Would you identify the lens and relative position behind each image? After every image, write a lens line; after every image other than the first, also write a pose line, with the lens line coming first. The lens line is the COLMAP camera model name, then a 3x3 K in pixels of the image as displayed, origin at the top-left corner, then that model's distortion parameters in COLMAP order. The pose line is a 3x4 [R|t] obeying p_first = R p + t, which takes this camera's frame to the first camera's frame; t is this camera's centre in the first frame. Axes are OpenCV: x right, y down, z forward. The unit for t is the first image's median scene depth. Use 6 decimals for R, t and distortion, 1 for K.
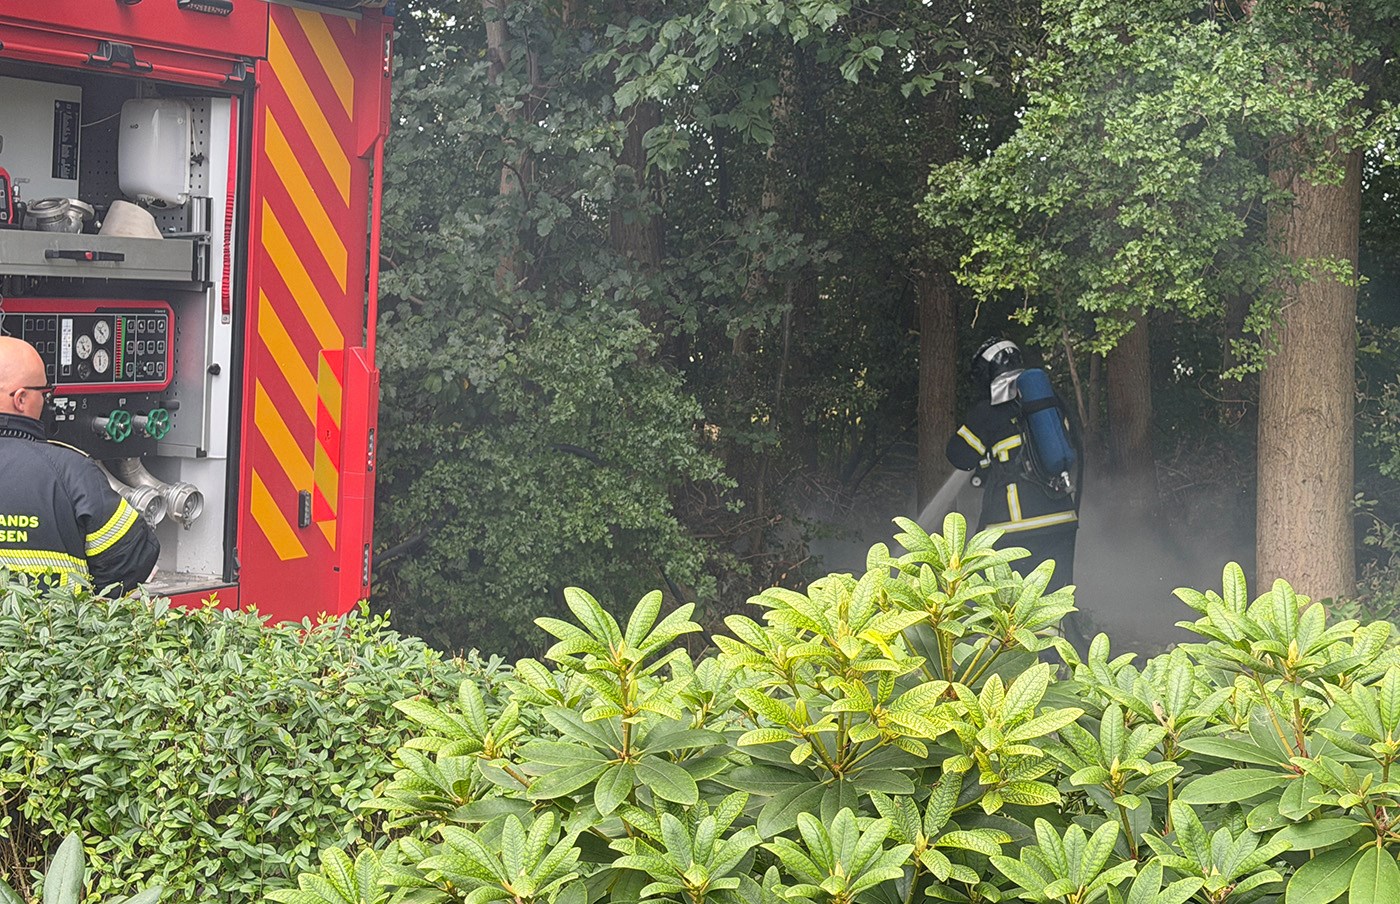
lens RADIAL K [[2357.1, 0, 700.0], [0, 2357.1, 452.0], [0, 0, 1]] dist [0.031415, 0.024270]
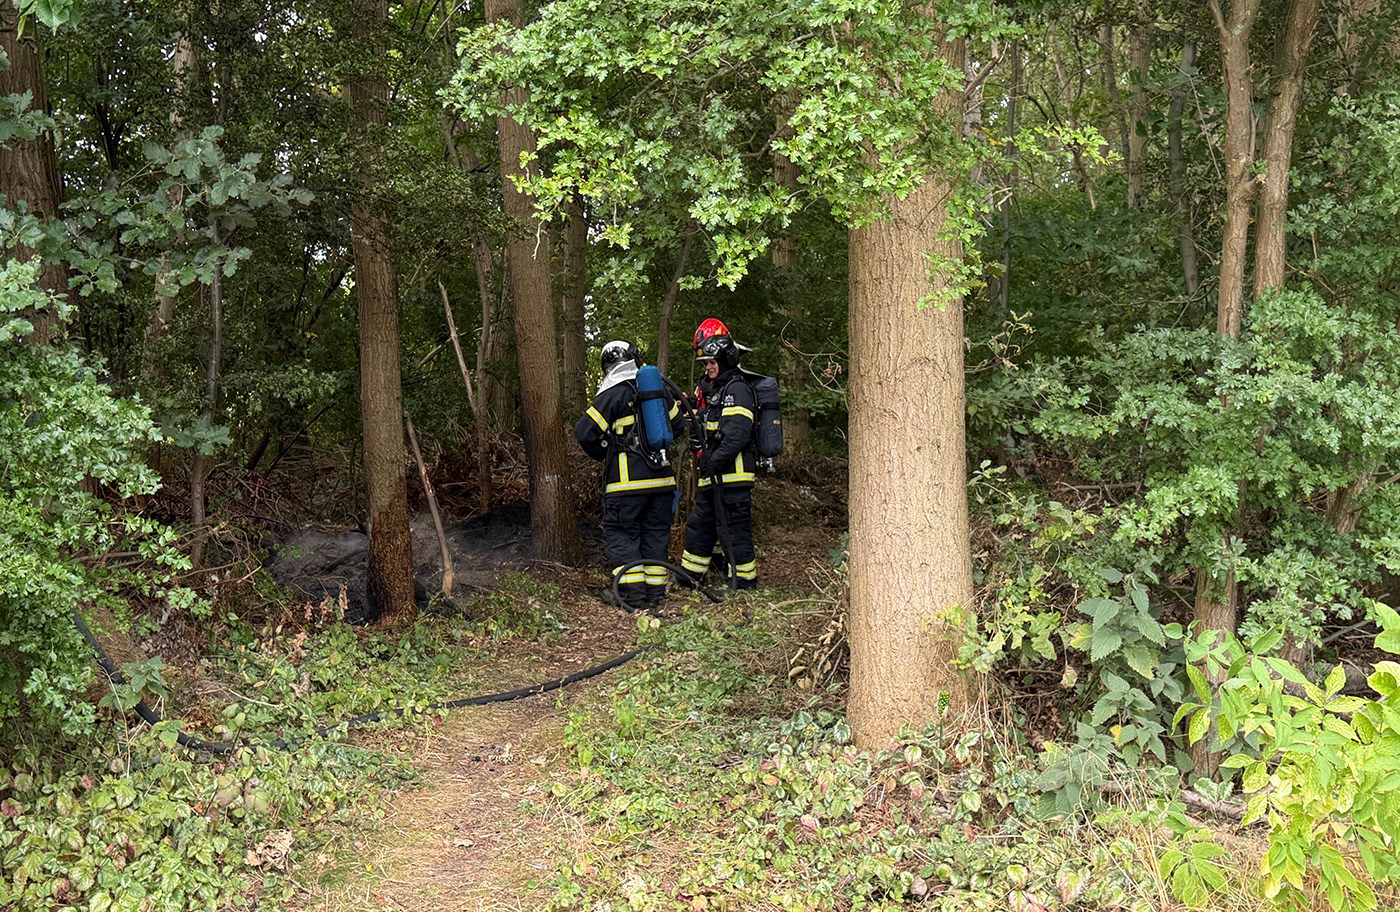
lens RADIAL K [[1390.0, 0, 560.0], [0, 1390.0, 410.1], [0, 0, 1]] dist [0.348555, -0.764137]
pose [[0.951877, -0.047759, 0.302737, -0.007075], [0.053629, 0.998499, -0.011102, -0.001863], [-0.301753, 0.026803, 0.953009, 0.590590]]
